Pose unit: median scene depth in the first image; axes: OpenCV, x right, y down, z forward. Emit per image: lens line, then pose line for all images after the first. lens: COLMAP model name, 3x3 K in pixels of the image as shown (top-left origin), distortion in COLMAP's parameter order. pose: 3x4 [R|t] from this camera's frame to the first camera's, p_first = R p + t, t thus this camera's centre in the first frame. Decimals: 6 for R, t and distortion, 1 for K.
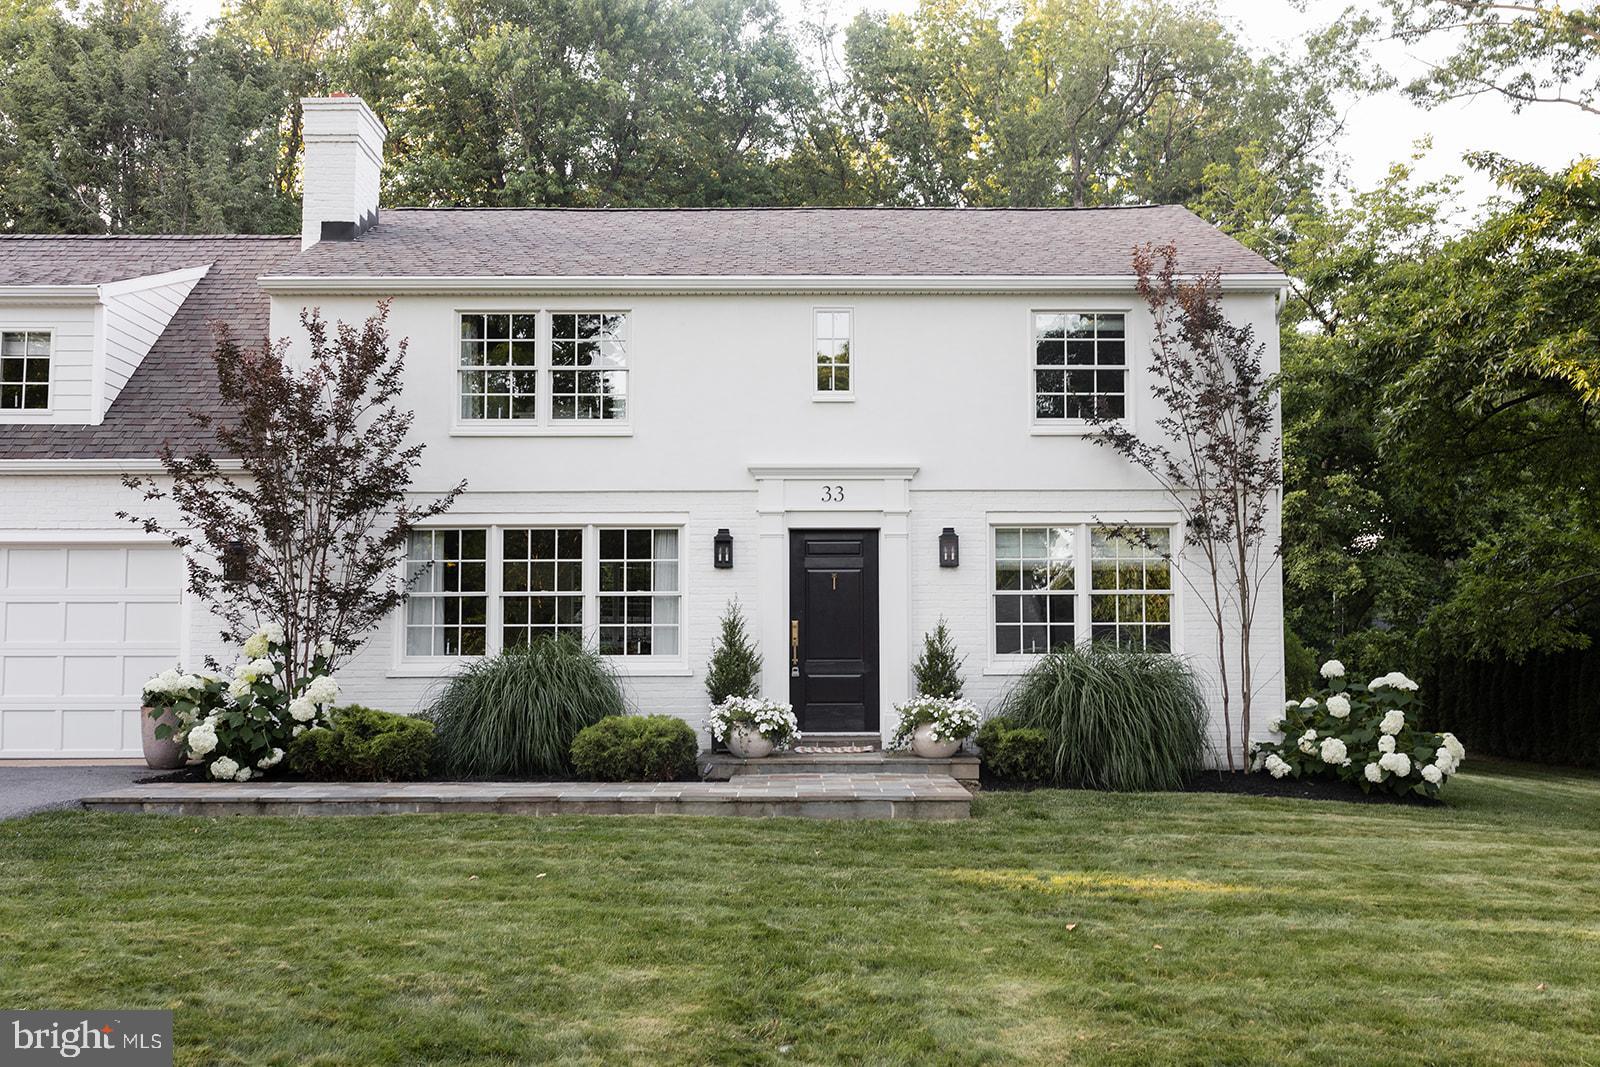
lens RADIAL K [[1536.9, 0, 800.0], [0, 1536.9, 533.5], [0, 0, 1]] dist [-0.005460, -0.004014]
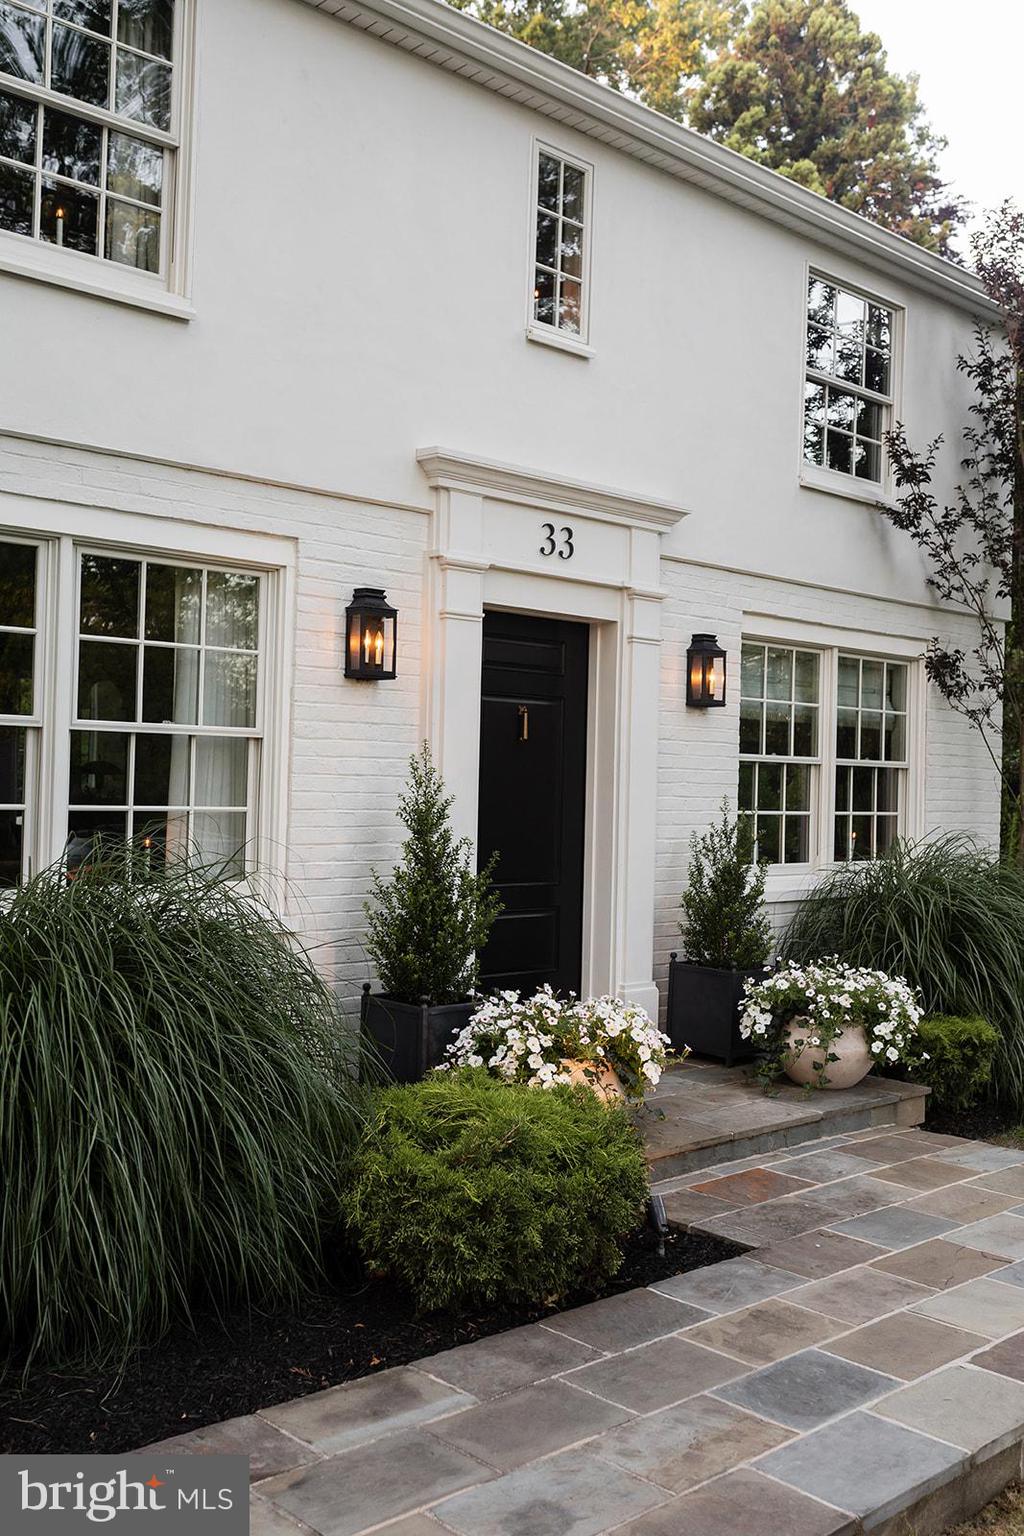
lens RADIAL K [[1450.2, 0, 512.0], [0, 1450.2, 768.0], [0, 0, 1]] dist [-0.005680, 0.008810]
pose [[0.734973, 0.029421, 0.677458, -0.293538], [-0.079410, 0.995918, 0.042901, 0.026422], [-0.673430, -0.085328, 0.734310, 0.668465]]
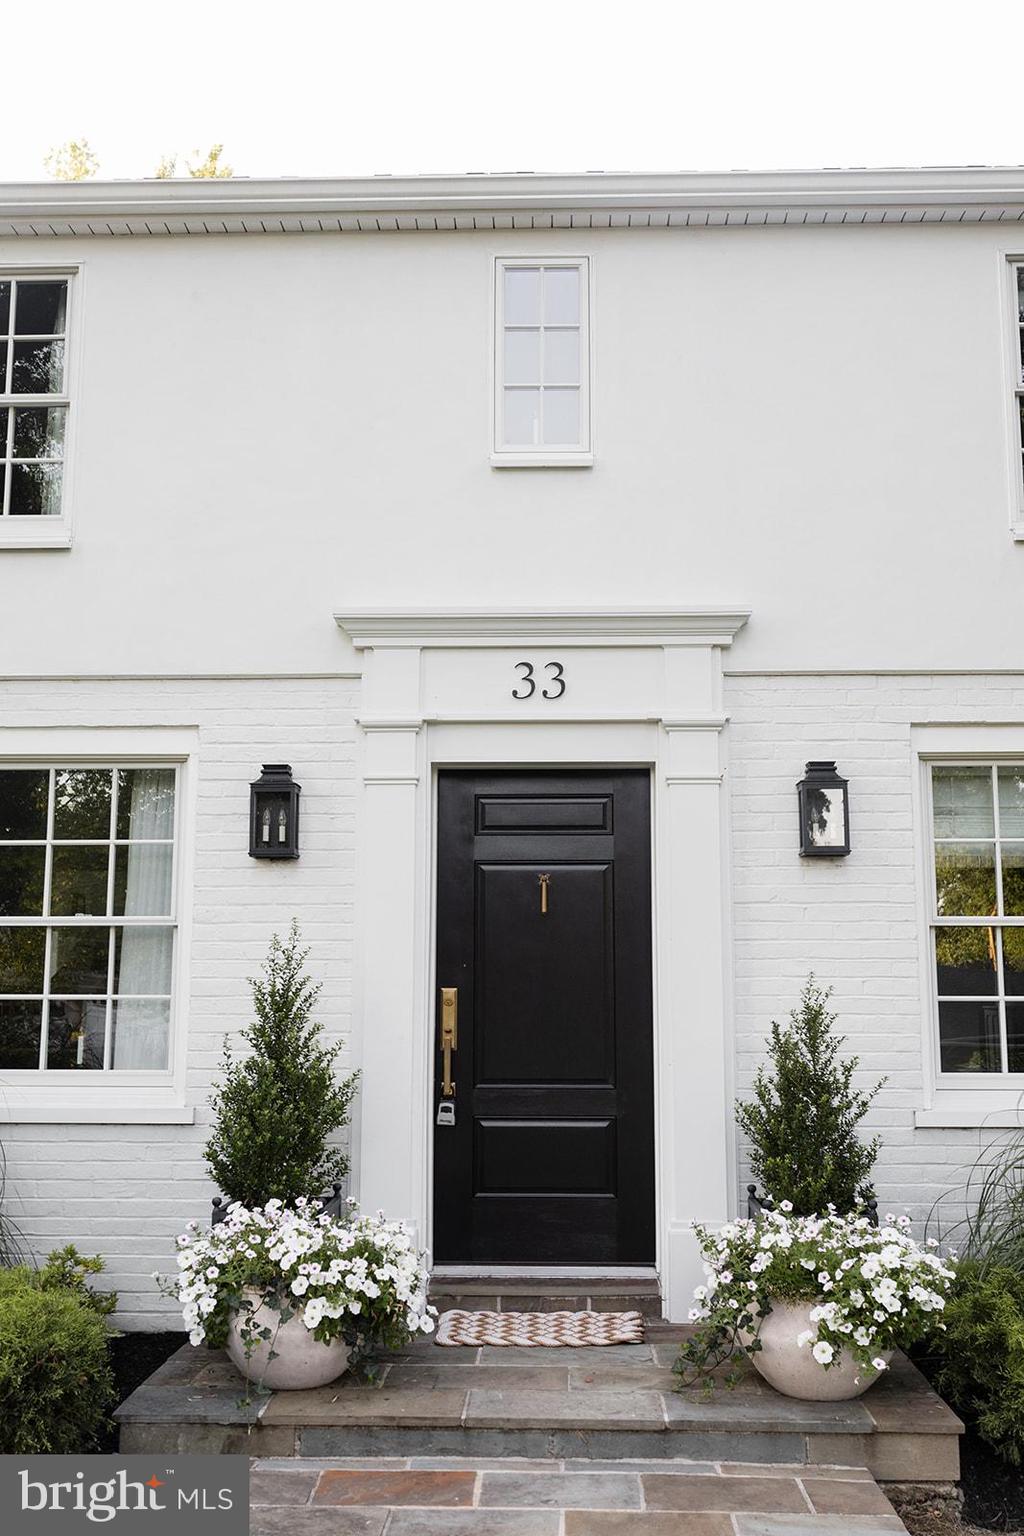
lens RADIAL K [[1450.2, 0, 512.0], [0, 1450.2, 768.0], [0, 0, 1]] dist [-0.005680, 0.008810]
pose [[0.999176, -0.001109, -0.040567, 0.029824], [-0.001991, 0.997083, -0.076295, 0.027603], [0.040533, 0.076313, 0.996260, 0.610042]]
